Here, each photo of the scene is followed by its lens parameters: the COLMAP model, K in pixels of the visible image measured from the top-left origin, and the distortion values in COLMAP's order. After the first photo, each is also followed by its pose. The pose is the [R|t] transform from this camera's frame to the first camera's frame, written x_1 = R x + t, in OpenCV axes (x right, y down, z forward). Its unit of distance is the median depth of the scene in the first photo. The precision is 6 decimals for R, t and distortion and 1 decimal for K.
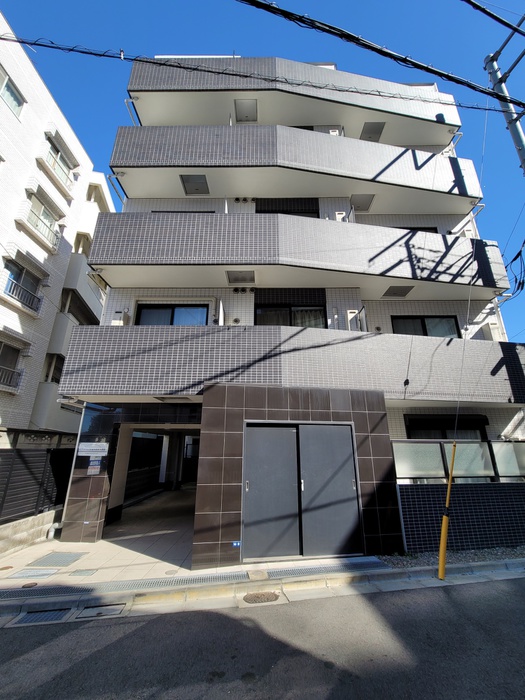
lens RADIAL K [[296.8, 0, 264.7], [0, 296.8, 345.2], [0, 0, 1]] dist [-0.000960, 0.000021]
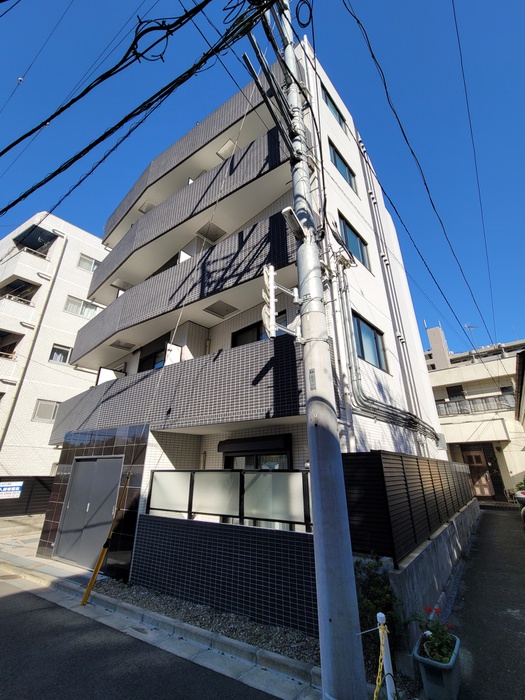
lens RADIAL K [[297.0, 0, 262.5], [0, 297.0, 350.0], [0, 0, 1]] dist [-0.001945, 0.000291]
pose [[0.730495, -0.261677, -0.630796, 1.440353], [0.220032, 0.964604, -0.145344, 0.144372], [0.646501, -0.032622, 0.762215, 0.457953]]
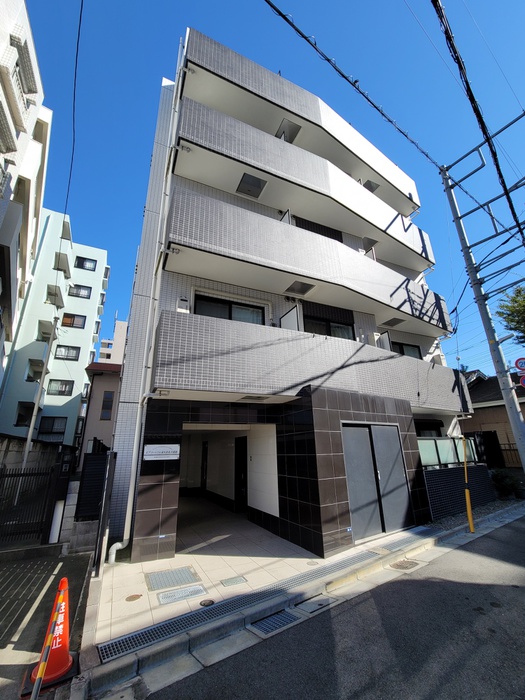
lens RADIAL K [[296.8, 0, 264.7], [0, 296.8, 345.2], [0, 0, 1]] dist [-0.000960, 0.000021]
pose [[0.901896, 0.119263, 0.415162, -0.739830], [-0.112964, 0.992802, -0.039799, 0.039327], [-0.416921, -0.011004, 0.908876, 0.086397]]
